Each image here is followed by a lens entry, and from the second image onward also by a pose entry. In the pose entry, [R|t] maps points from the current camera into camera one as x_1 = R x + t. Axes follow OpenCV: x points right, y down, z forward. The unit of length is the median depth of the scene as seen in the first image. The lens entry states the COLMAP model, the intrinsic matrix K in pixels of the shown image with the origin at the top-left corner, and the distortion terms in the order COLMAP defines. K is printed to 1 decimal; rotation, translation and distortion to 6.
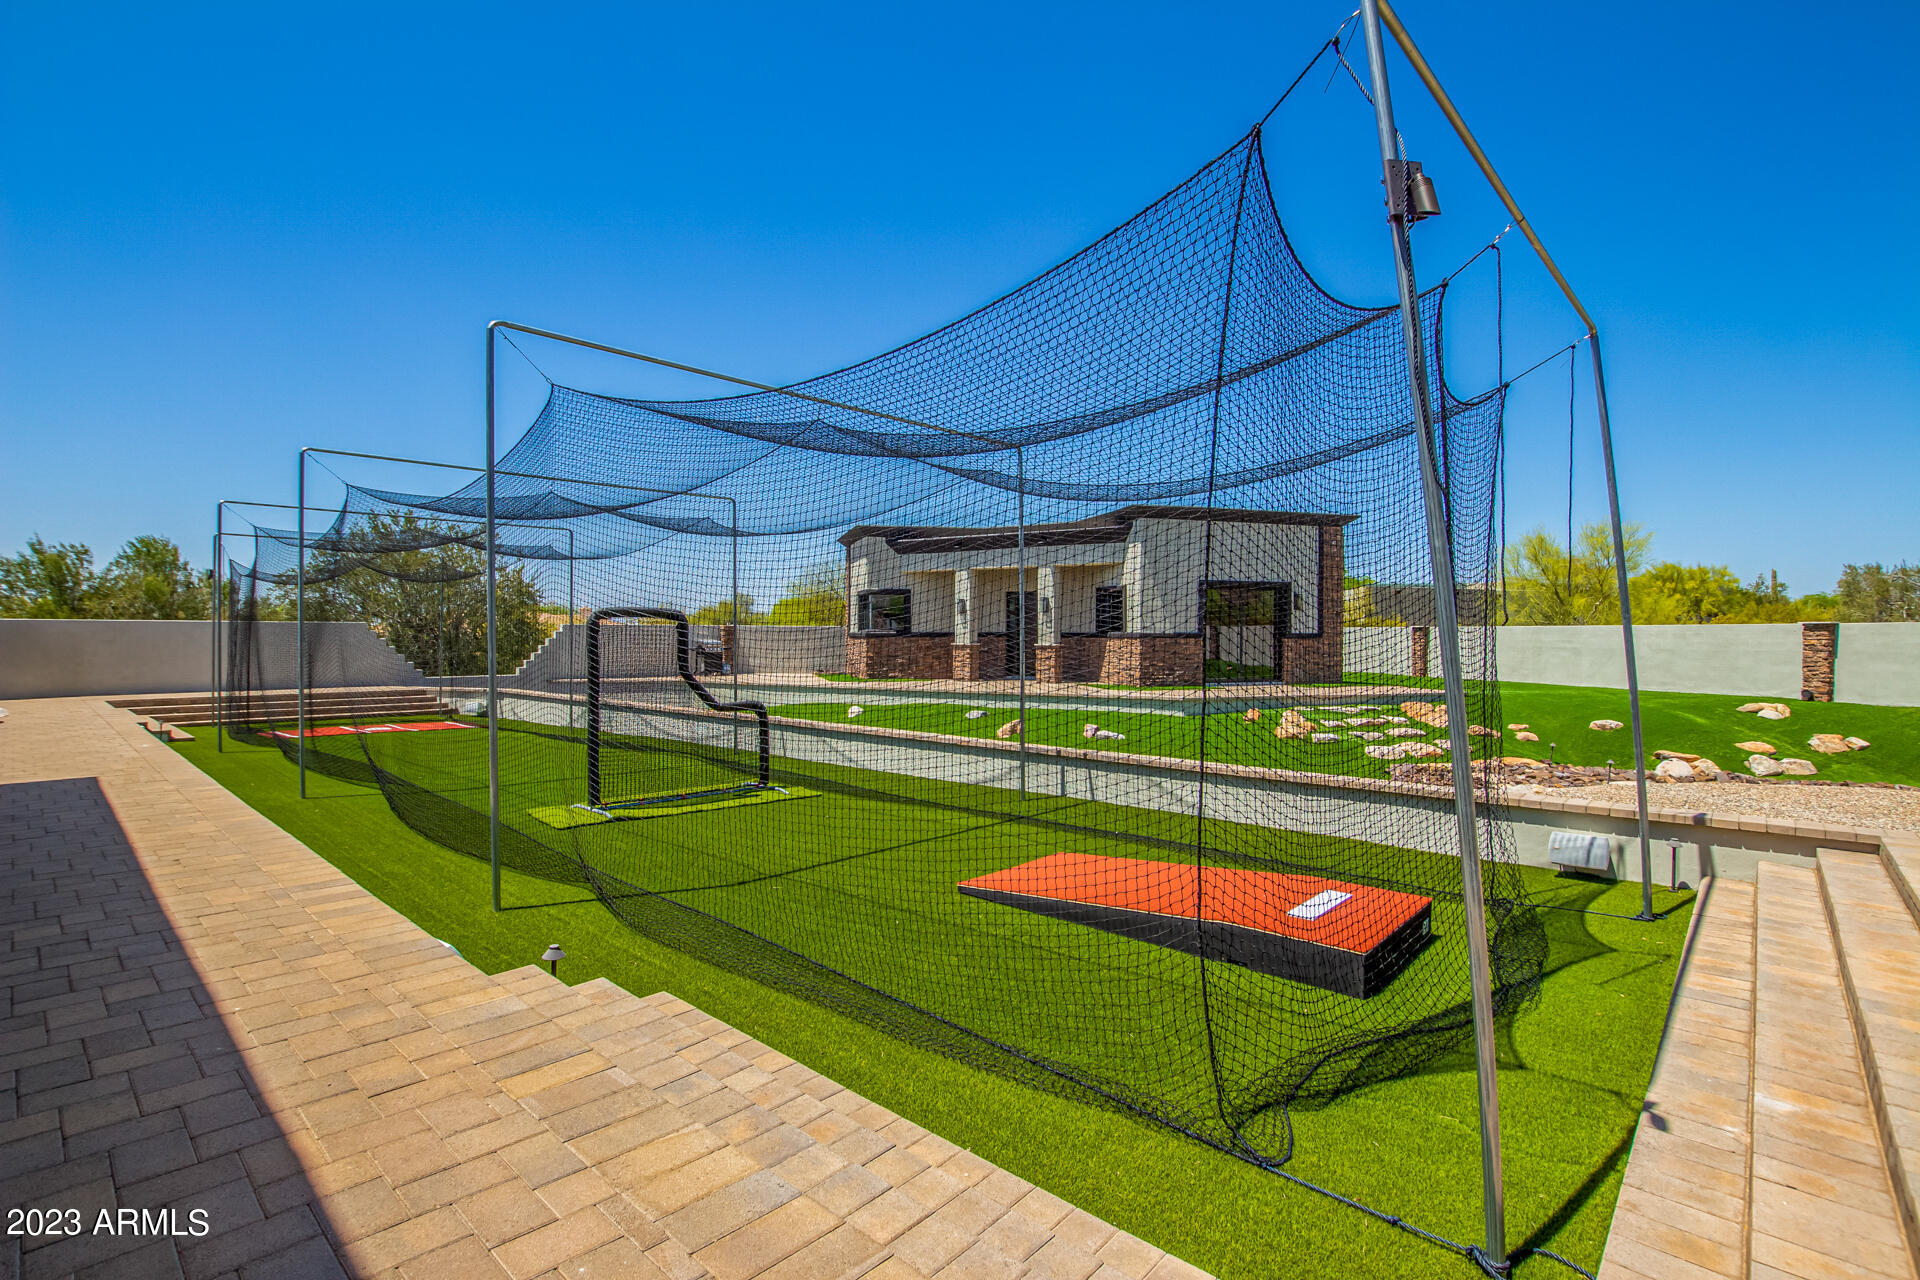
lens RADIAL K [[900.6, 0, 958.8], [0, 900.6, 646.0], [0, 0, 1]] dist [-0.030112, 0.000743]
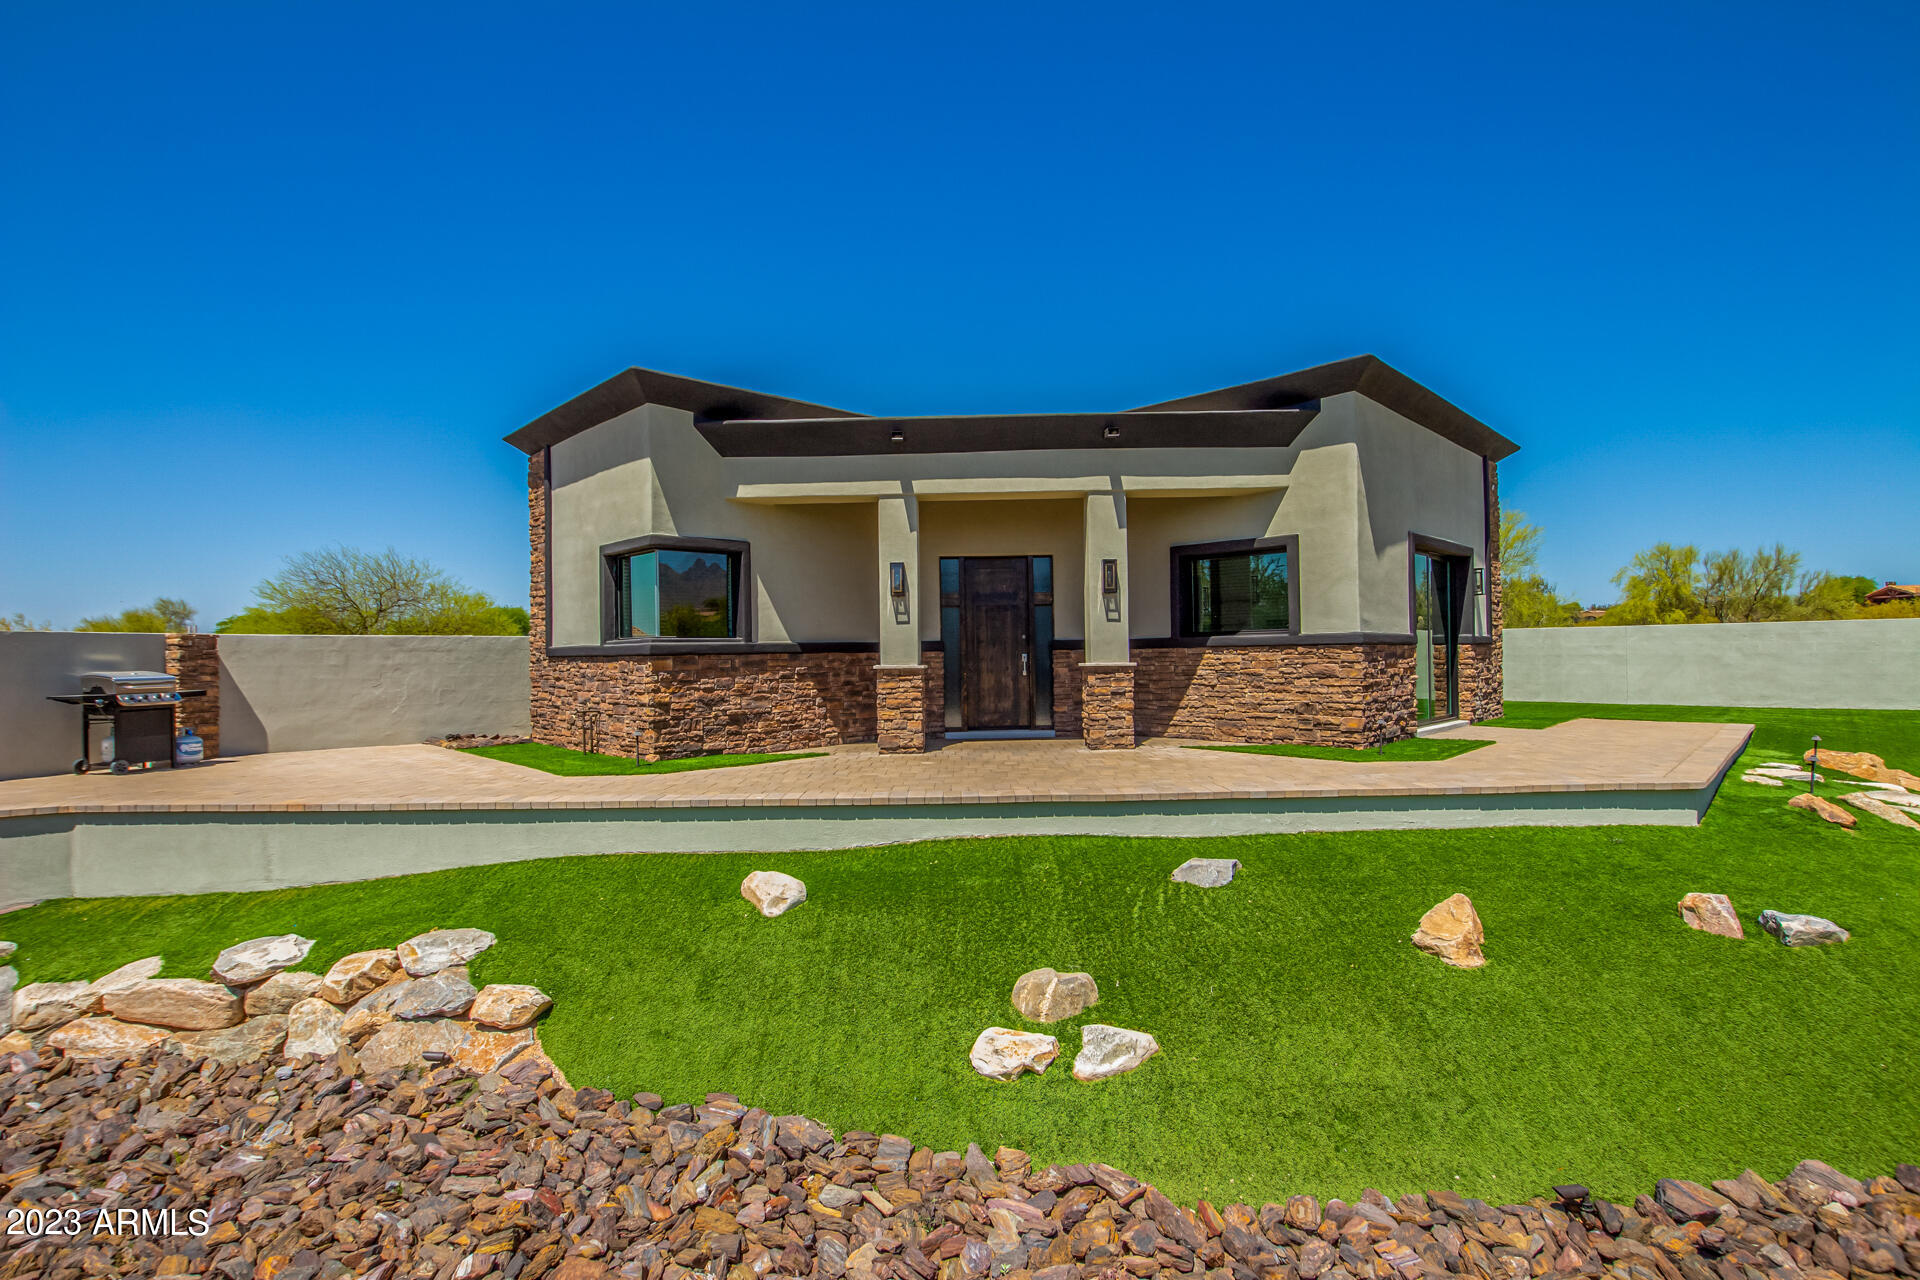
lens RADIAL K [[900.6, 0, 958.8], [0, 900.6, 646.0], [0, 0, 1]] dist [-0.030112, 0.000743]
pose [[0.870225, -0.010335, 0.492546, -0.185468], [0.022084, 0.999593, -0.018044, -0.004191], [-0.492159, 0.026580, 0.870100, 0.608921]]
